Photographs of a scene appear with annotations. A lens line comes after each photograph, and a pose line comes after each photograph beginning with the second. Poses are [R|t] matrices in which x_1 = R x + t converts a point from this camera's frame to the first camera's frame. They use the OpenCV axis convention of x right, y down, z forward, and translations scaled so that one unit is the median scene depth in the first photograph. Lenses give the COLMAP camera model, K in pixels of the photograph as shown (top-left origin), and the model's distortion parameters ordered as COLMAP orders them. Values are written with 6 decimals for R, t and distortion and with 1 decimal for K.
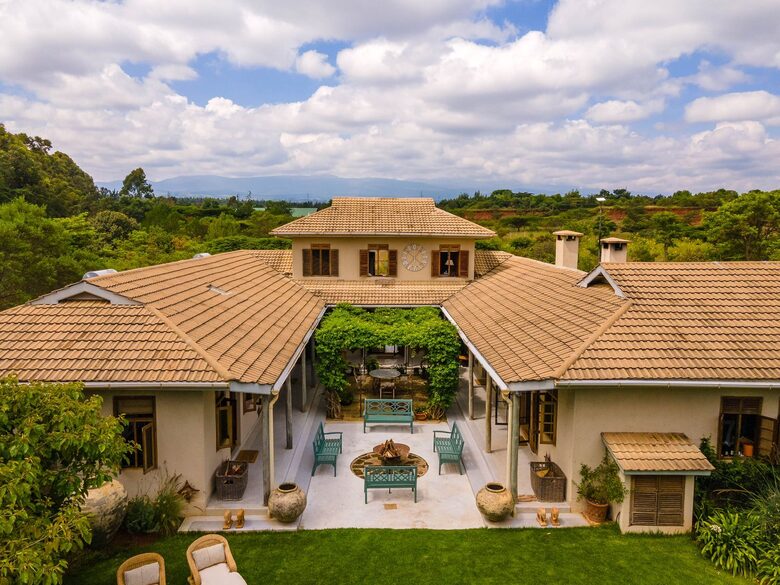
lens RADIAL K [[564.5, 0, 390.0], [0, 564.5, 292.5], [0, 0, 1]] dist [0.034354, 0.008097]
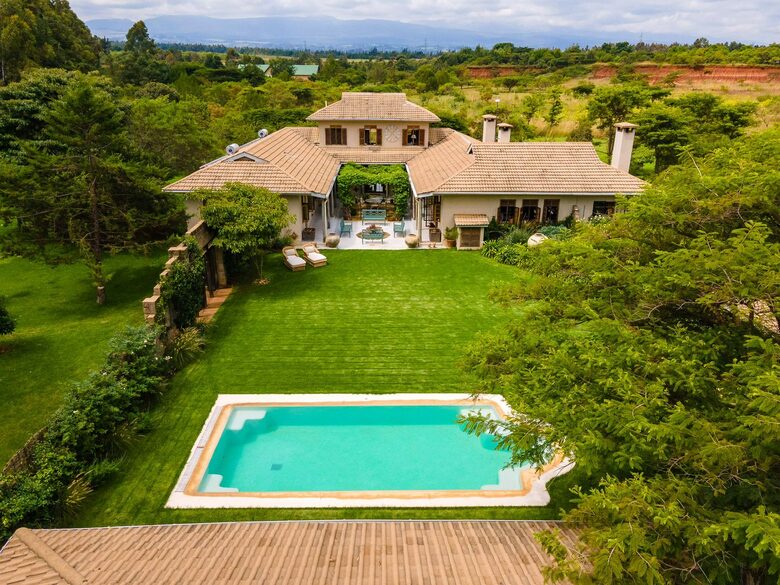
lens RADIAL K [[564.5, 0, 390.0], [0, 564.5, 292.5], [0, 0, 1]] dist [0.034354, 0.008097]
pose [[0.999986, 0.002993, -0.004391, 0.047261], [-0.001830, 0.969687, 0.244342, -0.015978], [0.004989, -0.244330, 0.969679, -0.771128]]
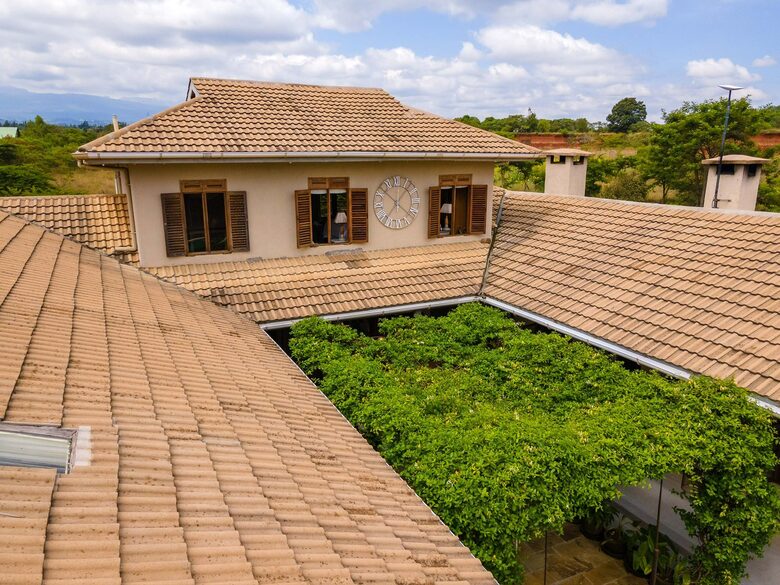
lens RADIAL K [[572.5, 0, 390.0], [0, 572.5, 292.5], [0, 0, 1]] dist [0.034053, 0.010089]
pose [[0.903650, -0.110235, 0.413843, -0.193962], [0.059329, 0.989211, 0.133947, -0.053376], [-0.424143, -0.096489, 0.900440, 0.552320]]
